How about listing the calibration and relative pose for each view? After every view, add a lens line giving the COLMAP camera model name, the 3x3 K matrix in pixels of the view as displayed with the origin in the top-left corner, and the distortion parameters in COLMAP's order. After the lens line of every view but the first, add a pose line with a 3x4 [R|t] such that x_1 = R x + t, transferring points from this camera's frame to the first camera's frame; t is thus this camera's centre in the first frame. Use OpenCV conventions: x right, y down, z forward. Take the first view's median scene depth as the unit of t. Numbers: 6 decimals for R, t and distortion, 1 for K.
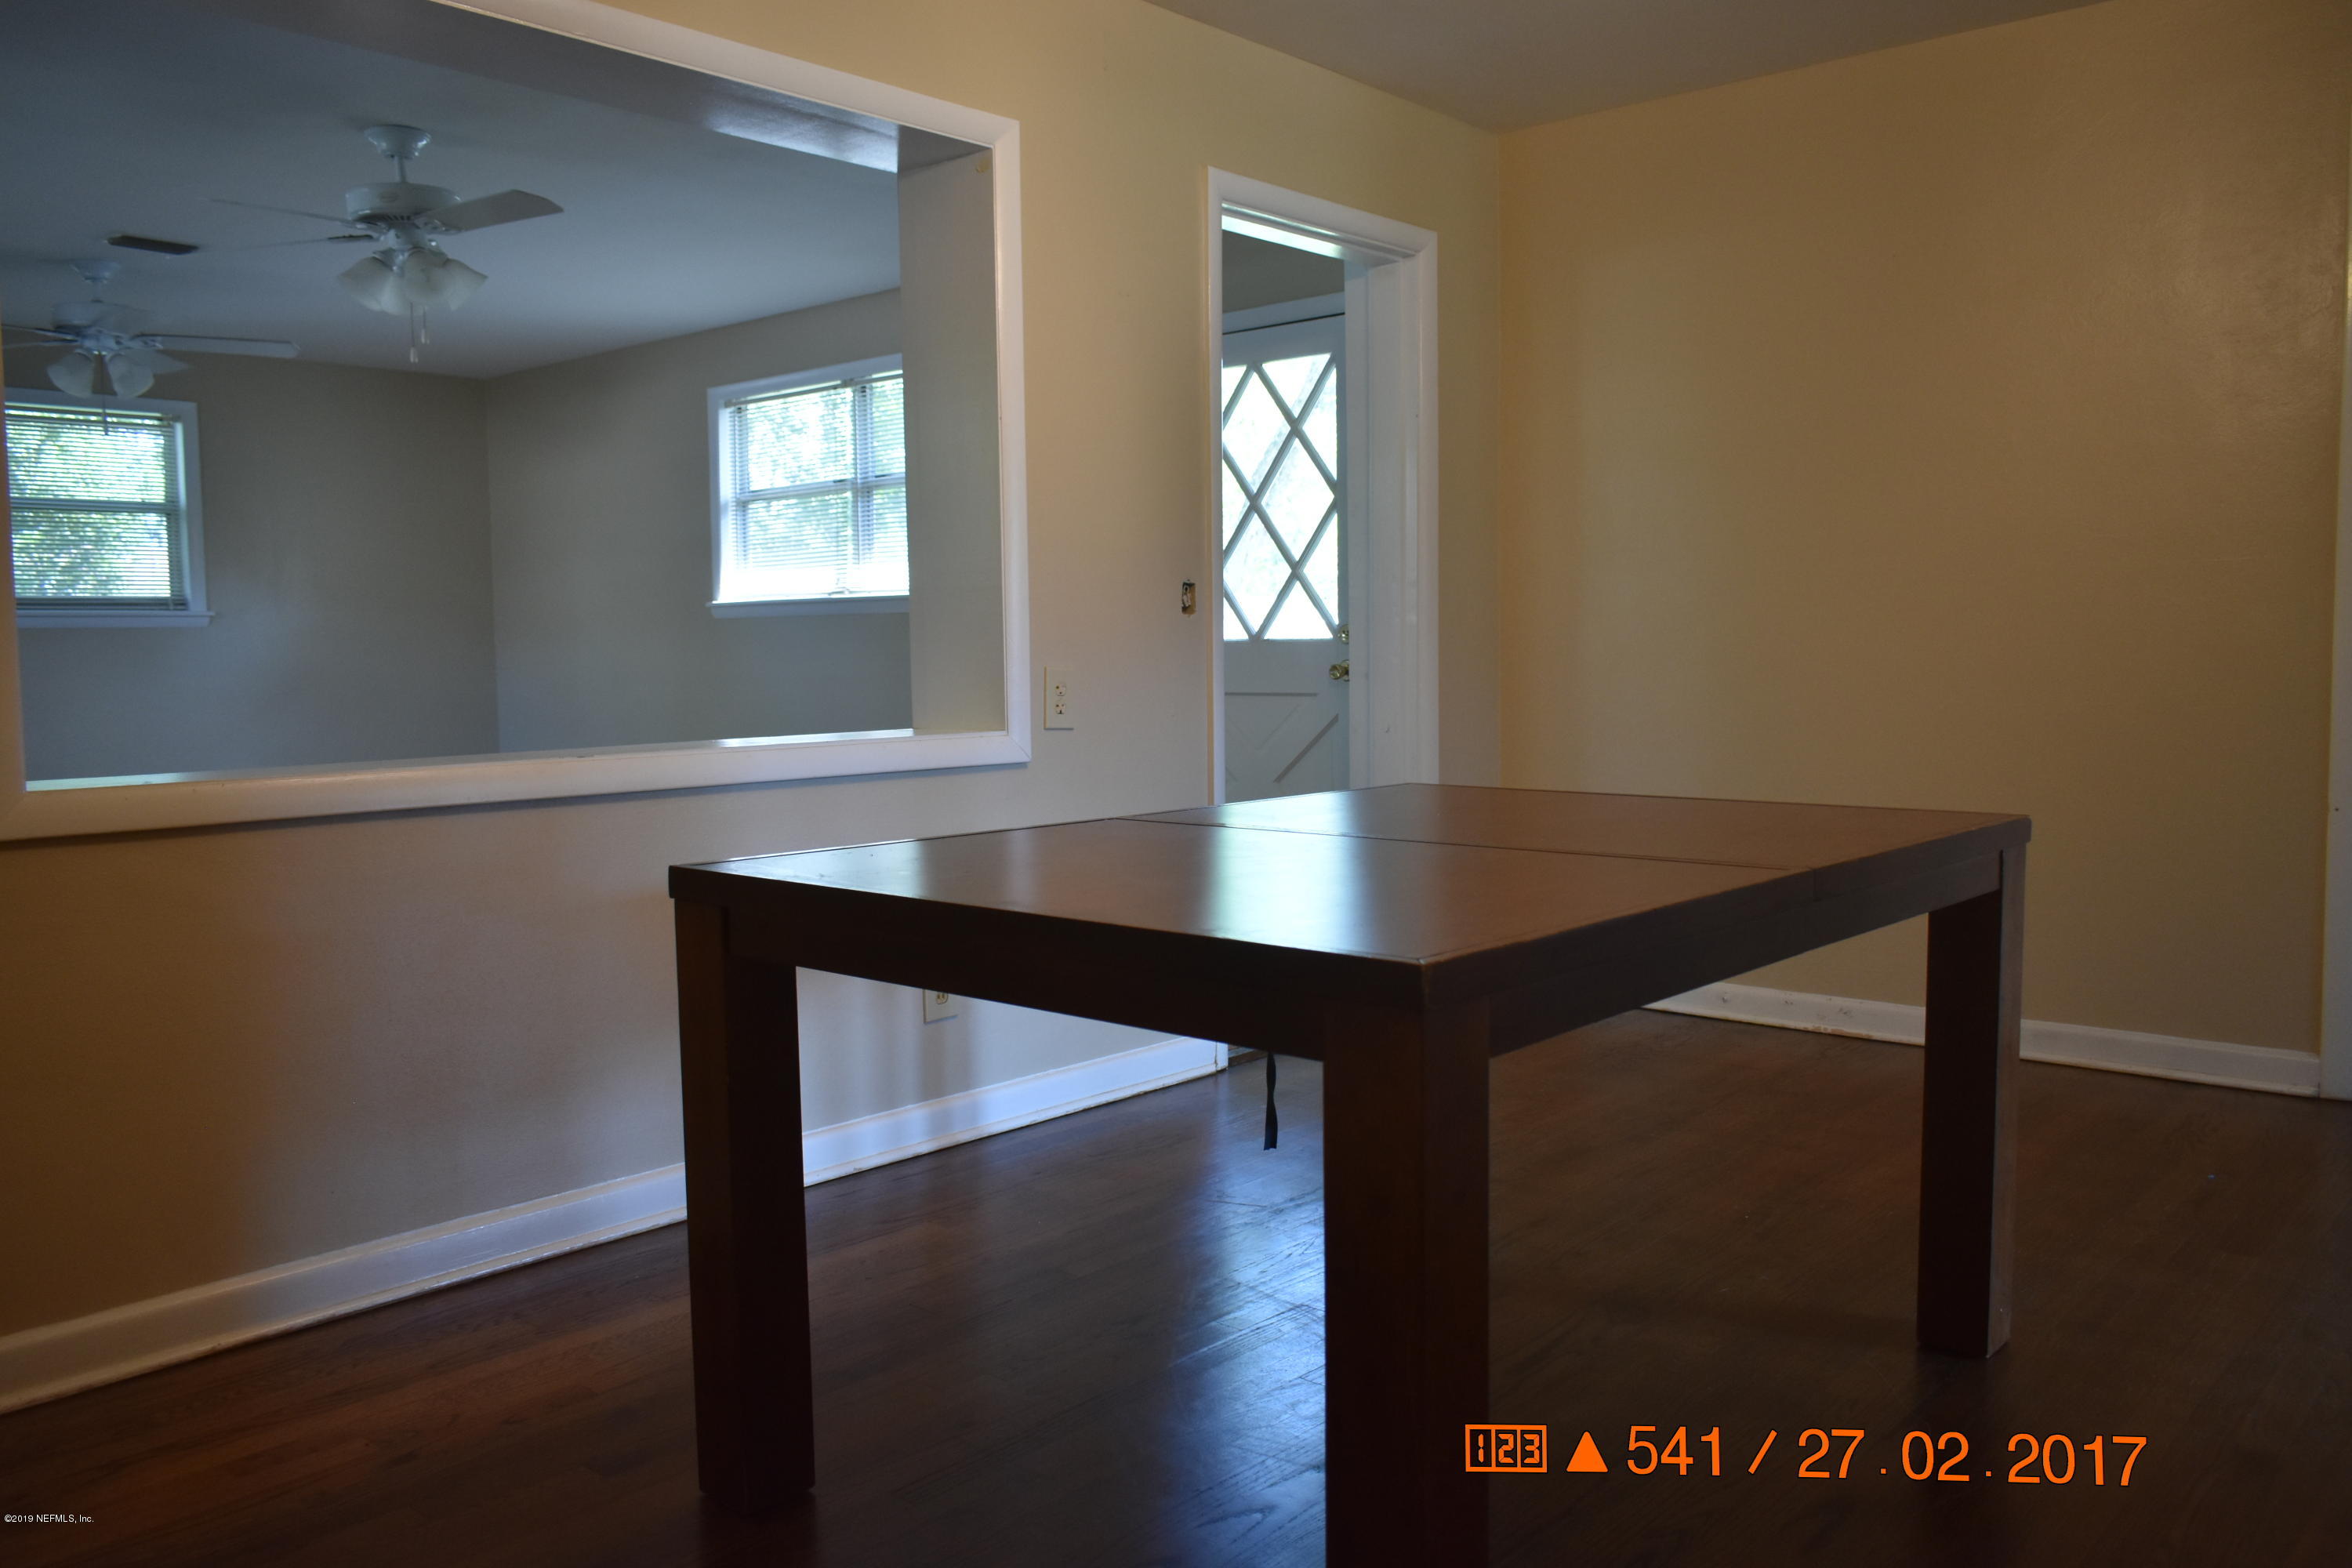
lens RADIAL K [[1810.4, 0, 1182.0], [0, 1810.4, 789.1], [0, 0, 1]] dist [-0.028258, 0.023804]
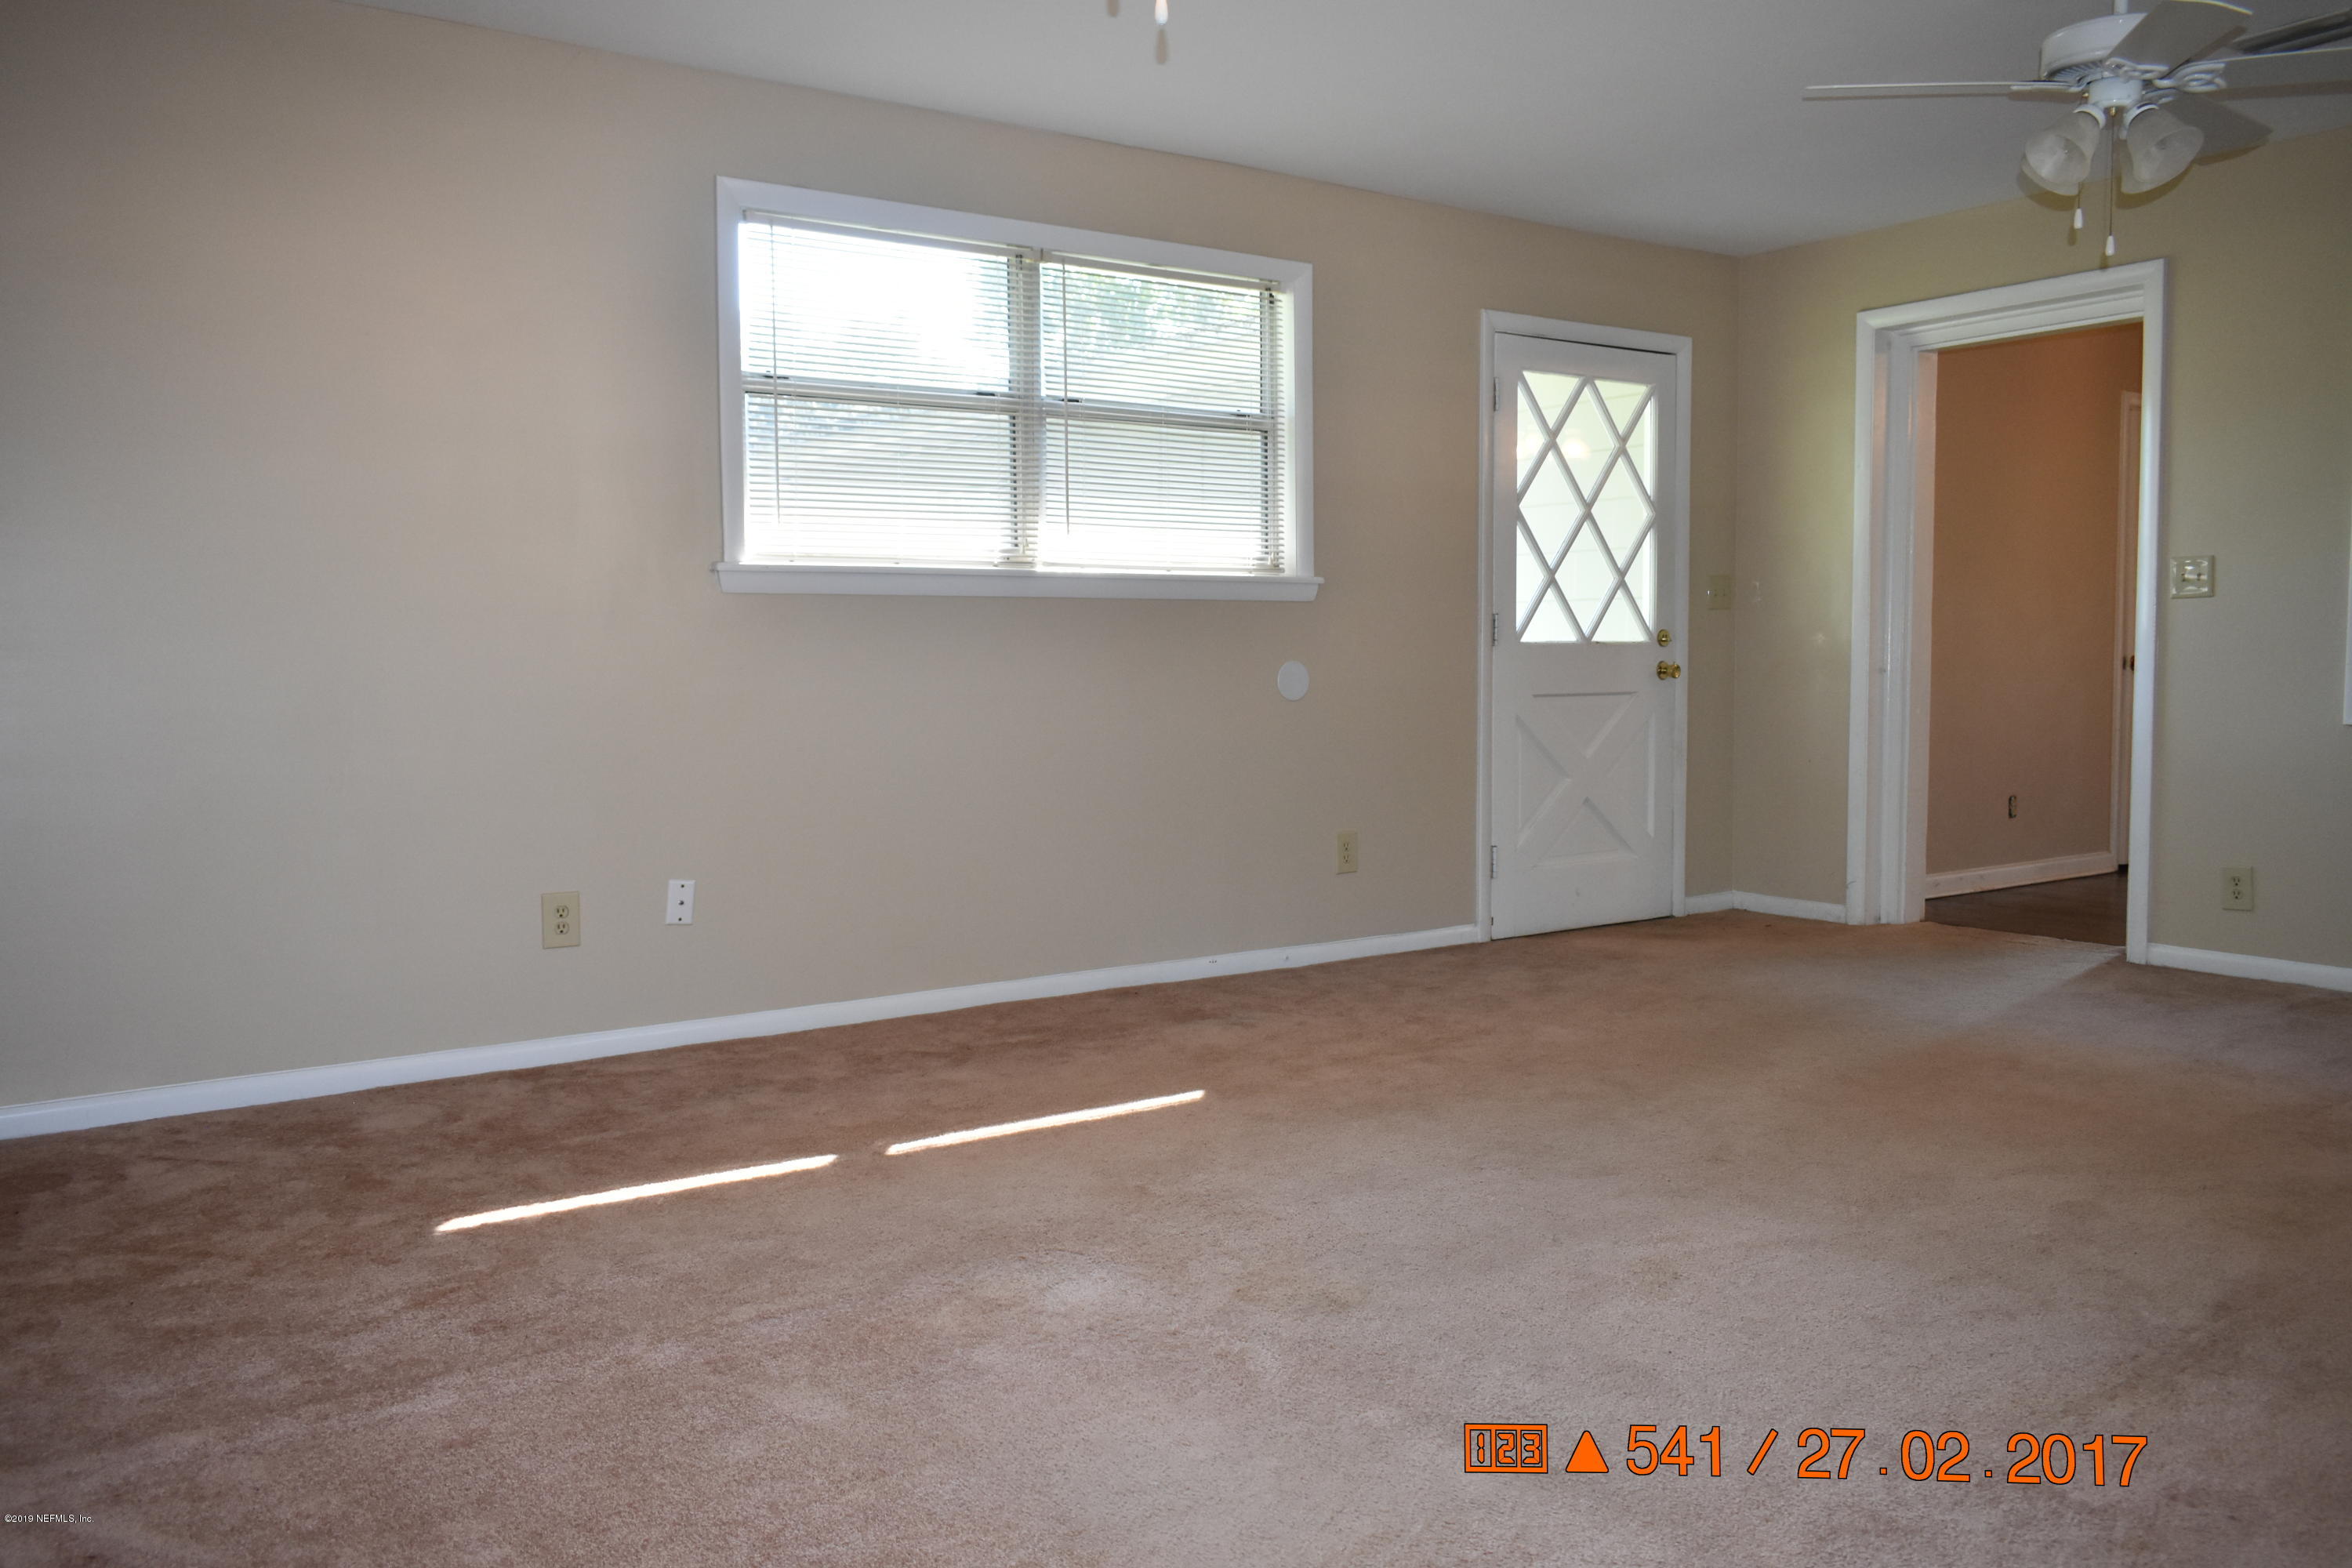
lens RADIAL K [[1810.4, 0, 1190.3], [0, 1810.4, 769.6], [0, 0, 1]] dist [-0.028258, 0.023804]
pose [[0.235221, -0.051947, 0.970553, -0.826697], [0.079916, 0.996223, 0.033953, -0.050880], [-0.968651, 0.069576, 0.238484, 0.789780]]
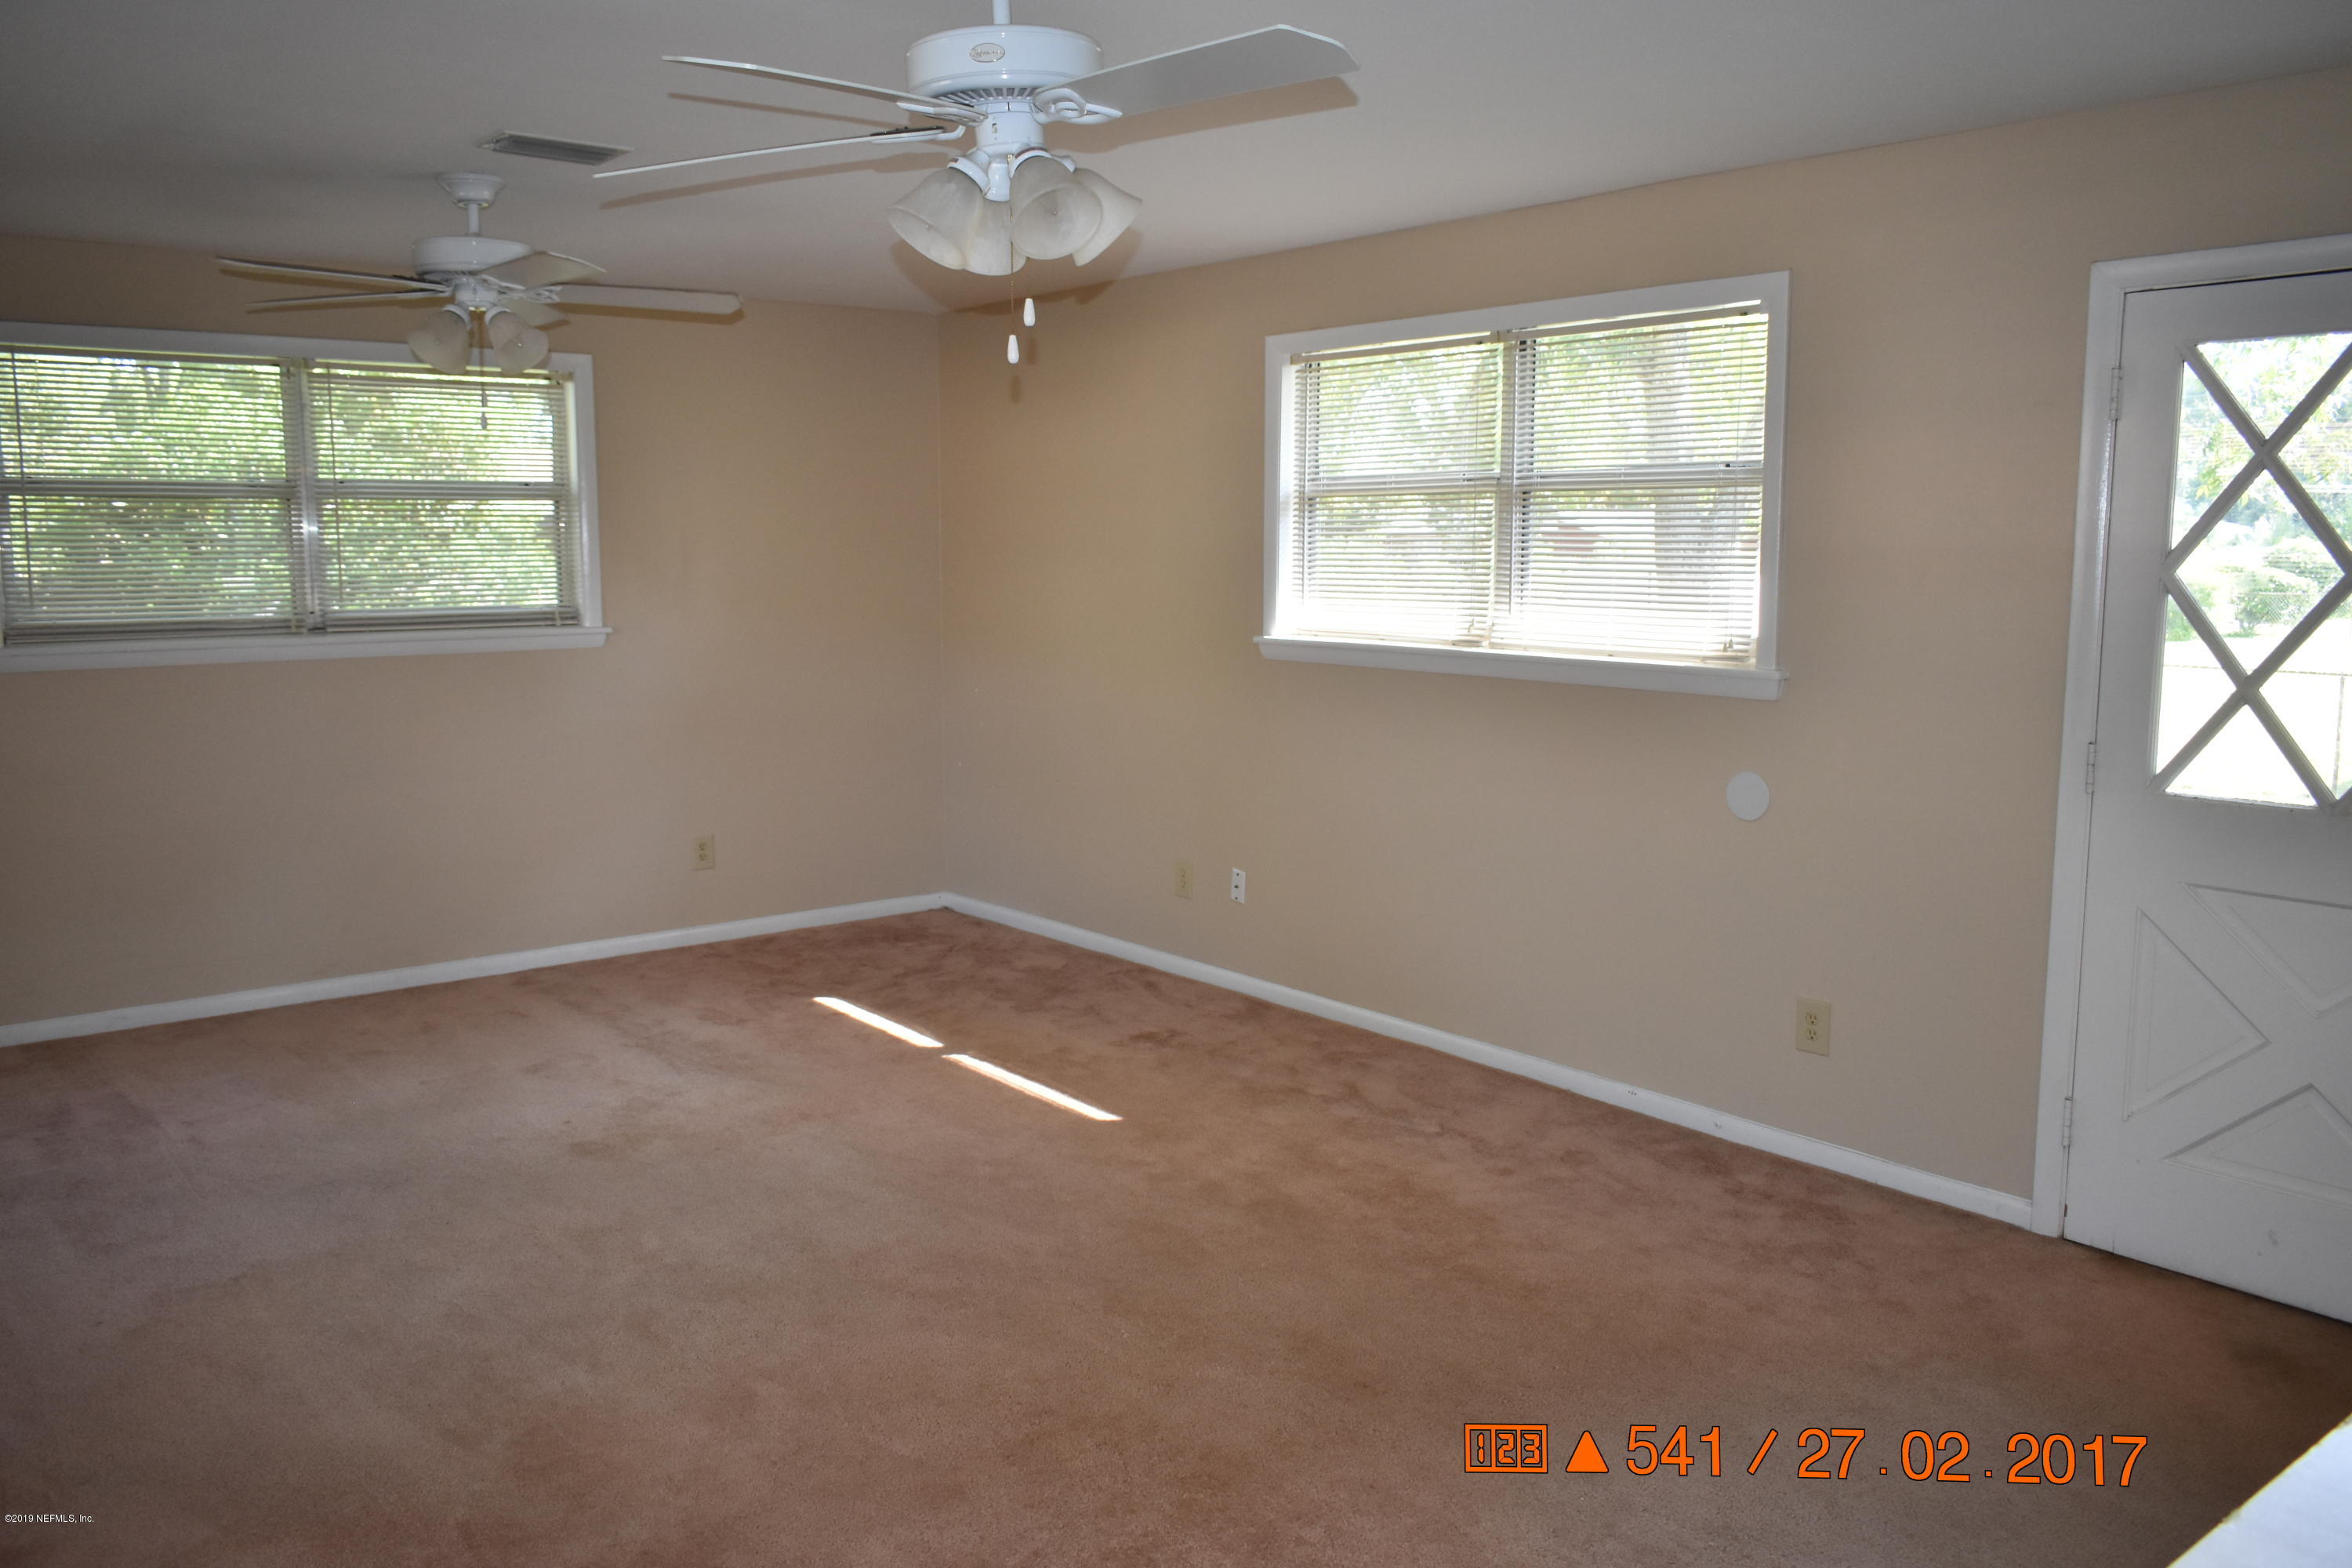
lens RADIAL K [[1810.4, 0, 1178.5], [0, 1810.4, 782.3], [0, 0, 1]] dist [-0.028258, 0.023804]
pose [[0.985343, 0.035284, -0.166898, -0.182985], [-0.025819, 0.997951, 0.058545, -0.093457], [0.168622, -0.053377, 0.984235, 0.301728]]
